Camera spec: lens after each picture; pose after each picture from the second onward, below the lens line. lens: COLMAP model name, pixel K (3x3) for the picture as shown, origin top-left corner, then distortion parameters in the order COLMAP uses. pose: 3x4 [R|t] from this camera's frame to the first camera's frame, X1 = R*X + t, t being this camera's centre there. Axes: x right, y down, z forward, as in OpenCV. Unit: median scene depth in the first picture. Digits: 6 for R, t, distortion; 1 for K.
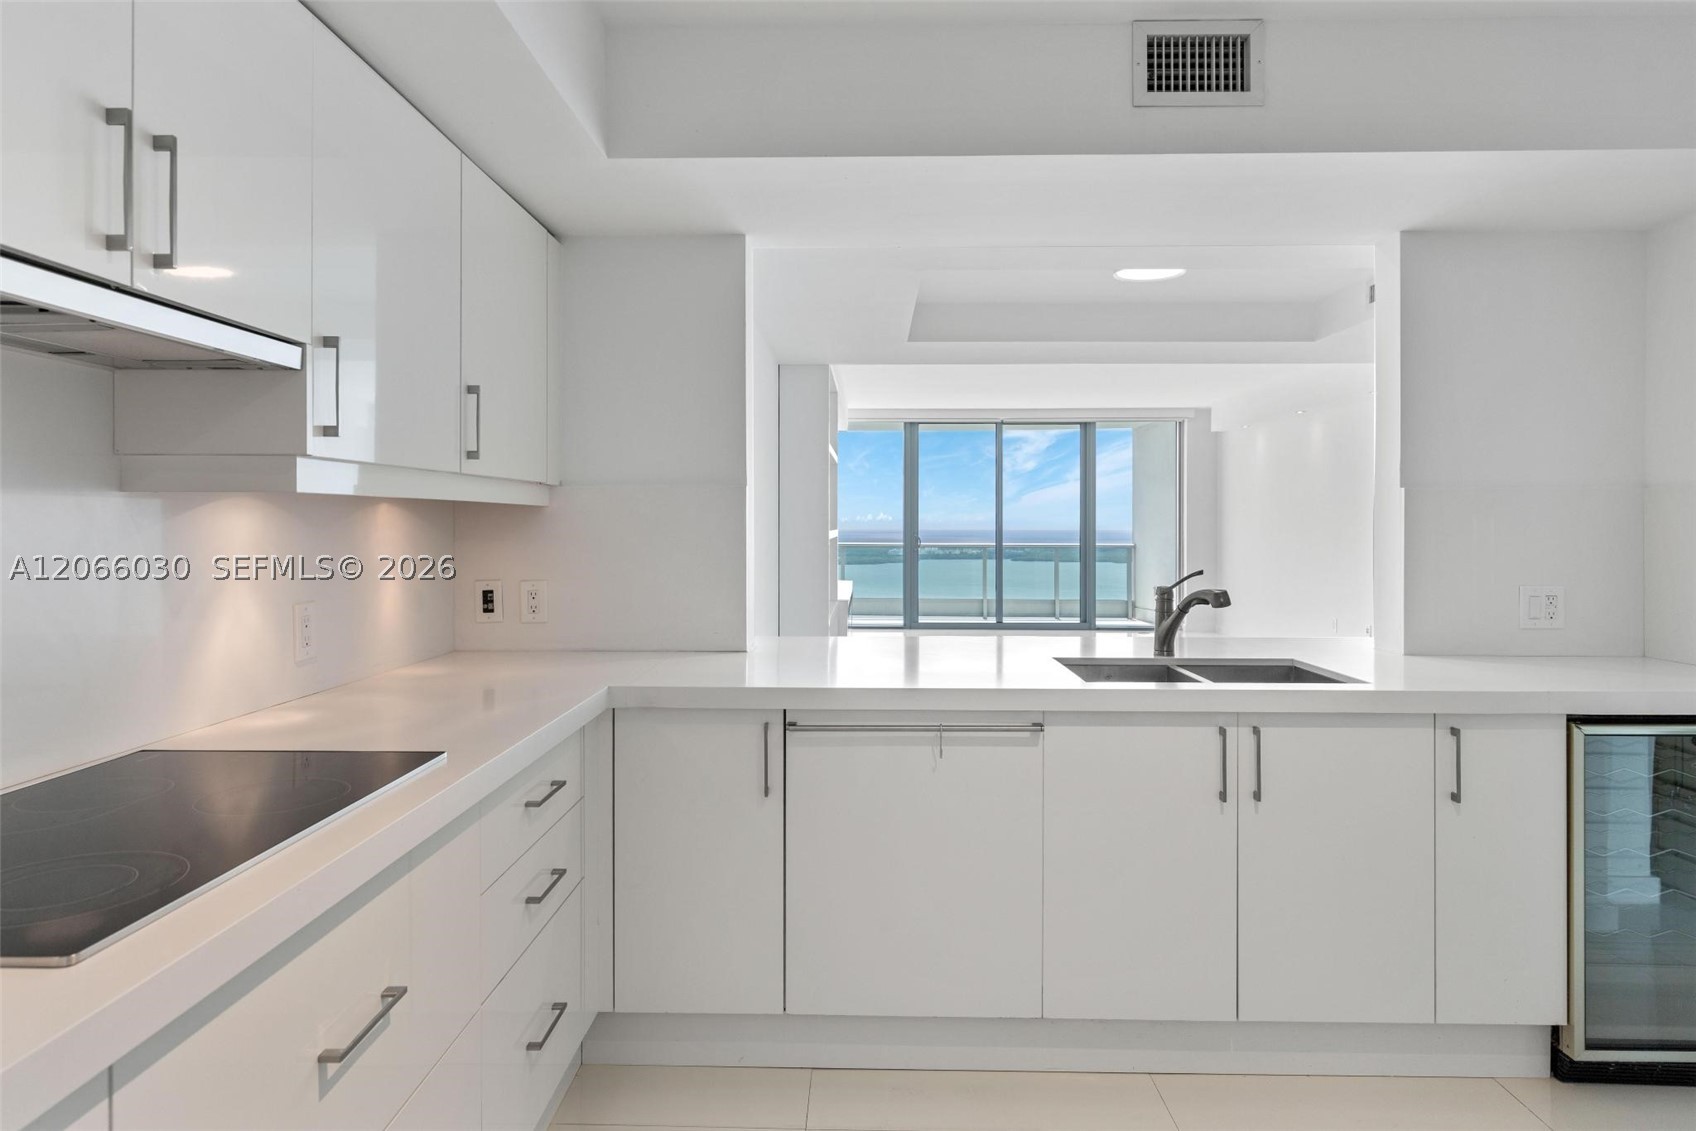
lens RADIAL K [[1001.4, 0, 878.9], [0, 1001.4, 540.0], [0, 0, 1]] dist [0.016367, -0.001608]
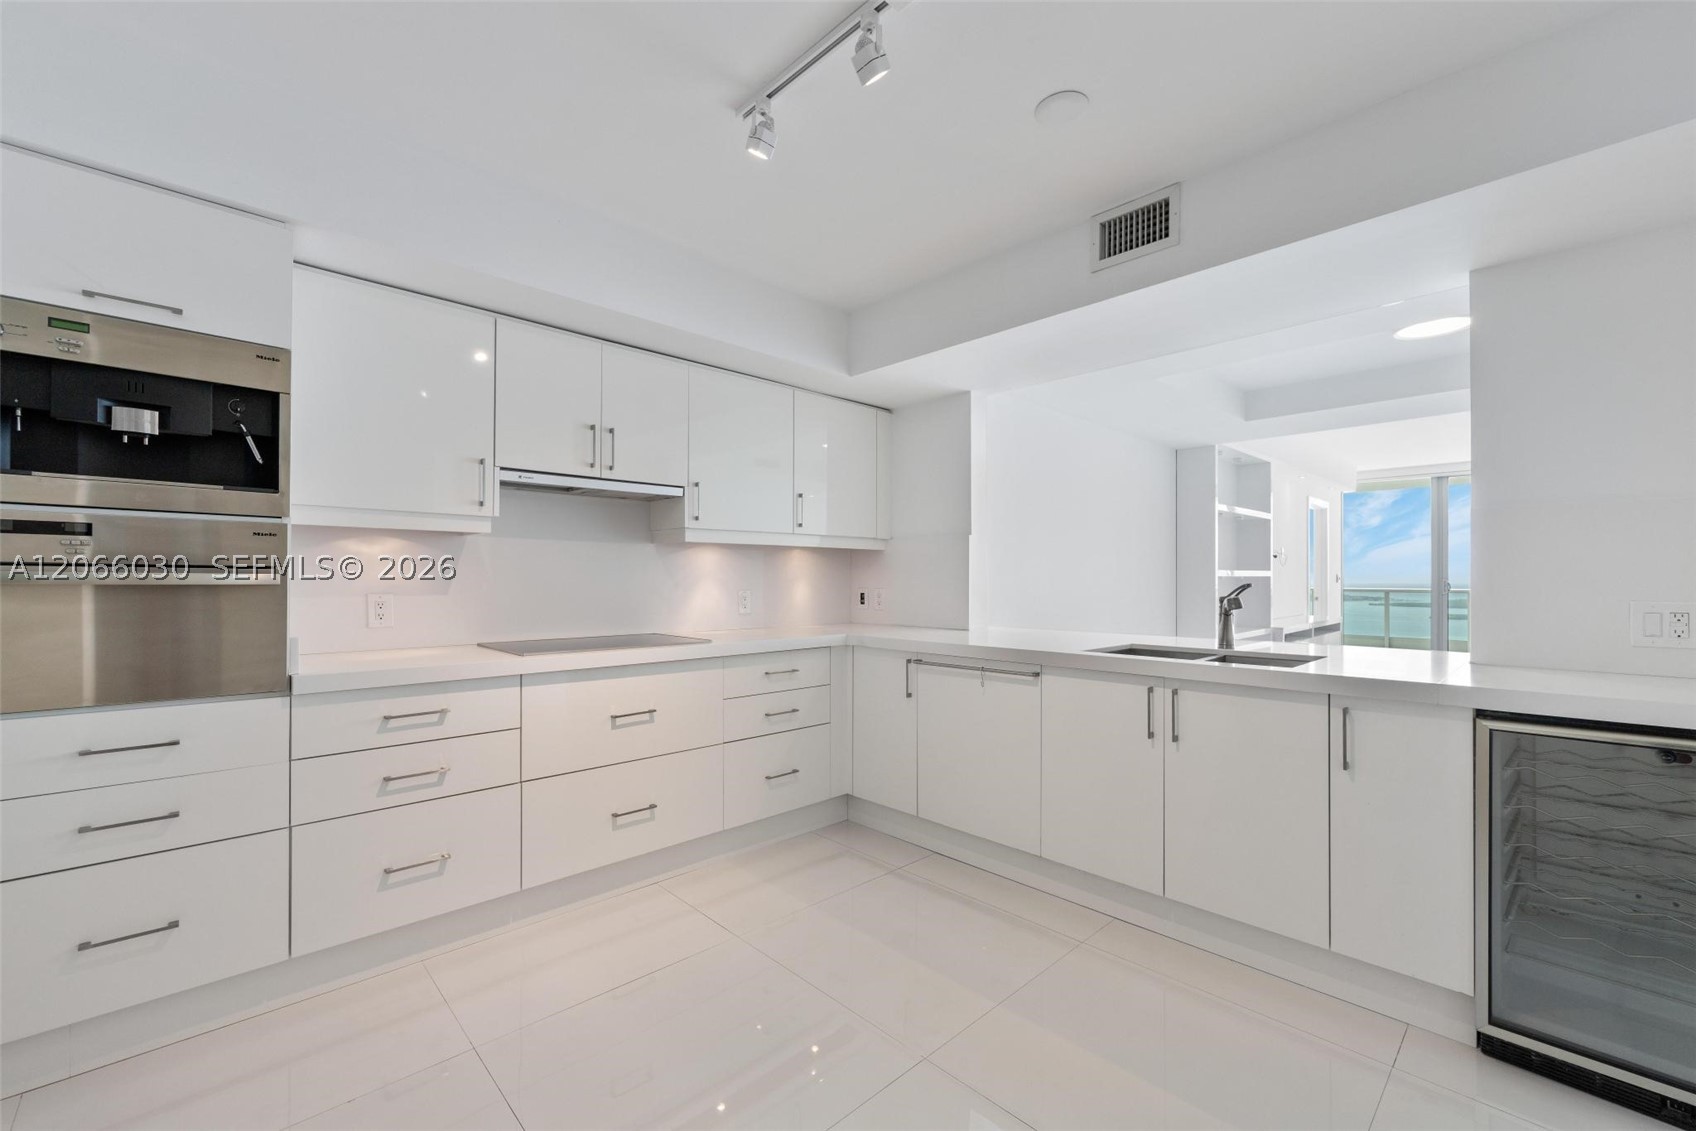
lens RADIAL K [[692.3, 0, 858.4], [0, 692.3, 583.7], [0, 0, 1]] dist [-0.000229, 0.001514]
pose [[0.709903, 0.002549, -0.704295, 0.736866], [-0.010195, 0.999926, -0.006657, 0.051075], [0.704225, 0.011906, 0.709877, 0.008732]]
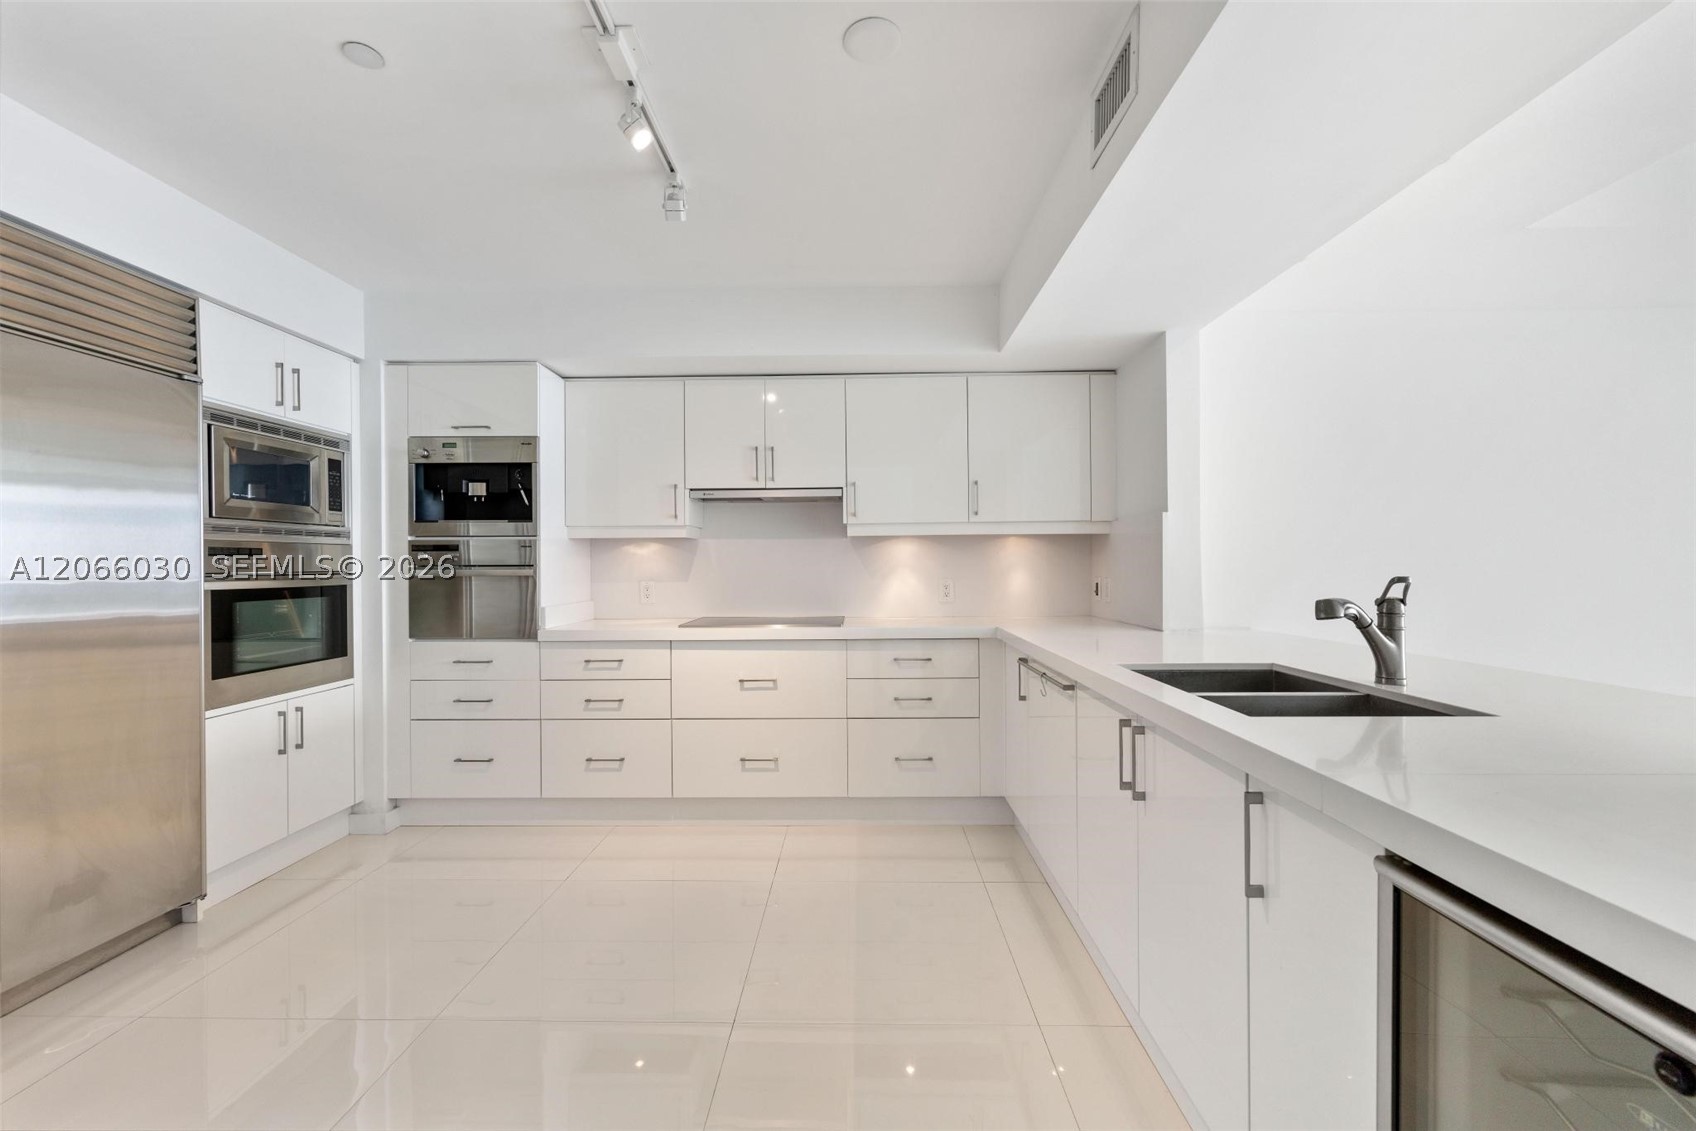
lens RADIAL K [[692.3, 0, 863.9], [0, 692.3, 571.4], [0, 0, 1]] dist [-0.000229, 0.001514]
pose [[0.007858, 0.006779, -0.999946, 1.053533], [-0.007690, 0.999948, 0.006719, 0.031503], [0.999940, 0.007637, 0.007910, 0.722636]]
